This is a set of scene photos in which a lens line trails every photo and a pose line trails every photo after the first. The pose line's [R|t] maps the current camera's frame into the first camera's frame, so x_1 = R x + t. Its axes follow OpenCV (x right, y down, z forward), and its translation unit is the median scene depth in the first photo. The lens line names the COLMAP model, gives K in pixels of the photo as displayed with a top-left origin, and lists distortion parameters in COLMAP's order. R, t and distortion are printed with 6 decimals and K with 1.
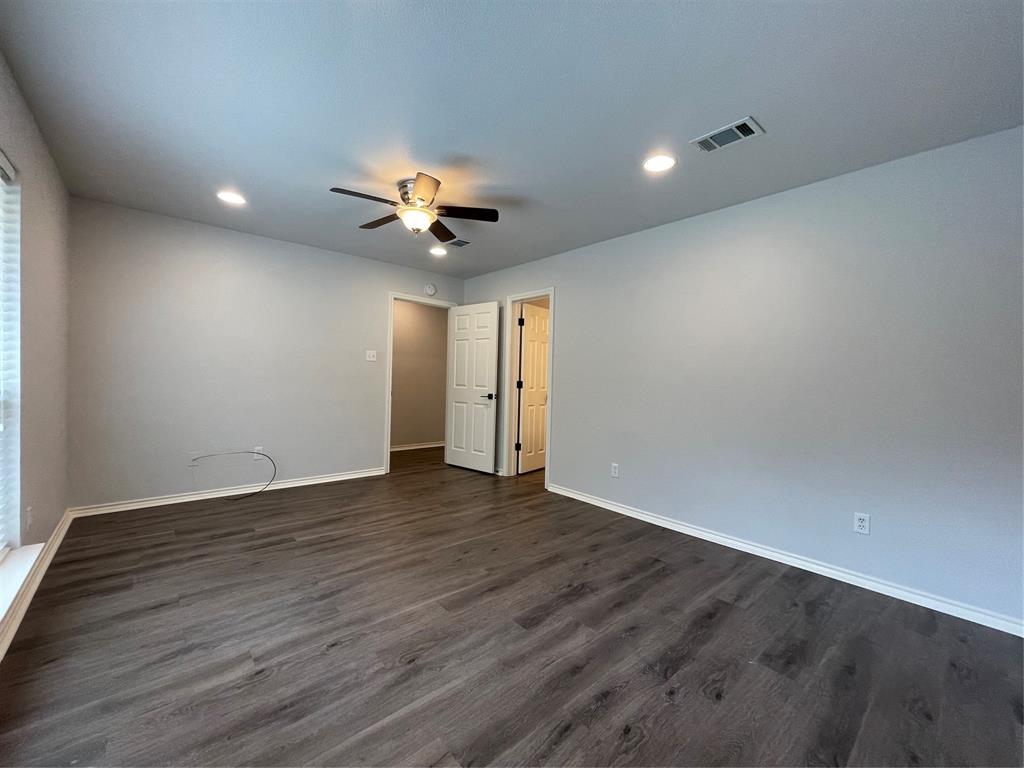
lens RADIAL K [[415.1, 0, 513.0], [0, 415.1, 381.7], [0, 0, 1]] dist [-0.001389, -0.000094]
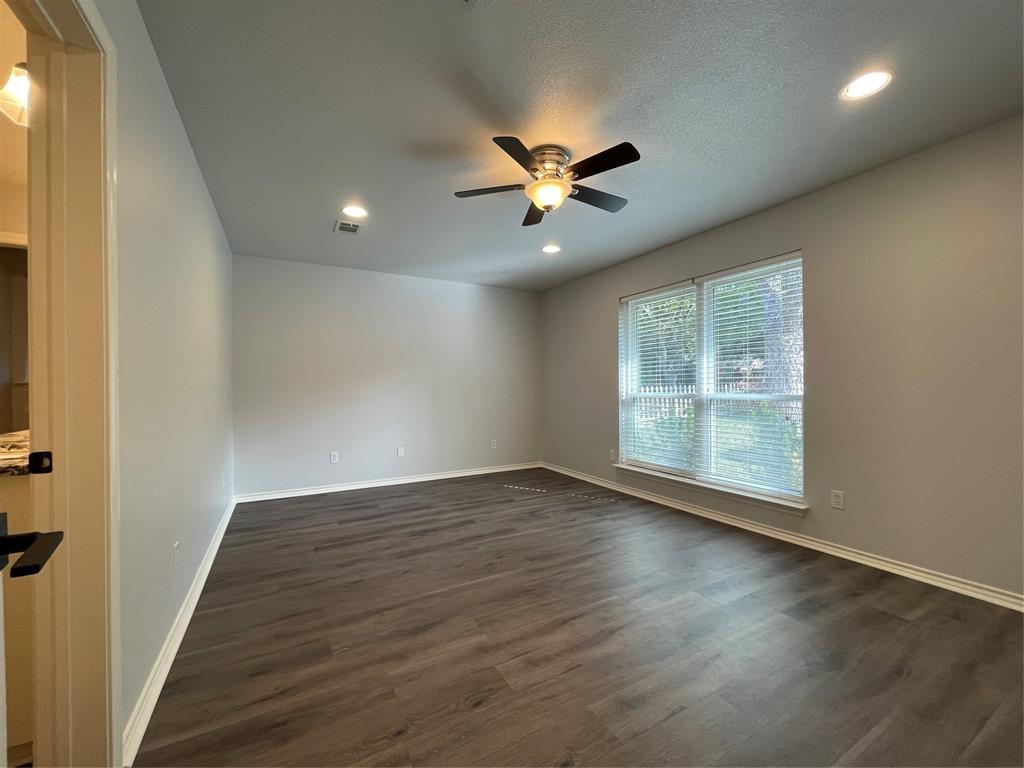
lens RADIAL K [[415.1, 0, 513.0], [0, 415.1, 381.7], [0, 0, 1]] dist [-0.001389, -0.000094]
pose [[-0.977796, -0.018465, 0.208746, -0.424658], [-0.018234, 0.999829, 0.003027, -0.014647], [-0.208767, -0.000847, -0.977965, 2.288338]]
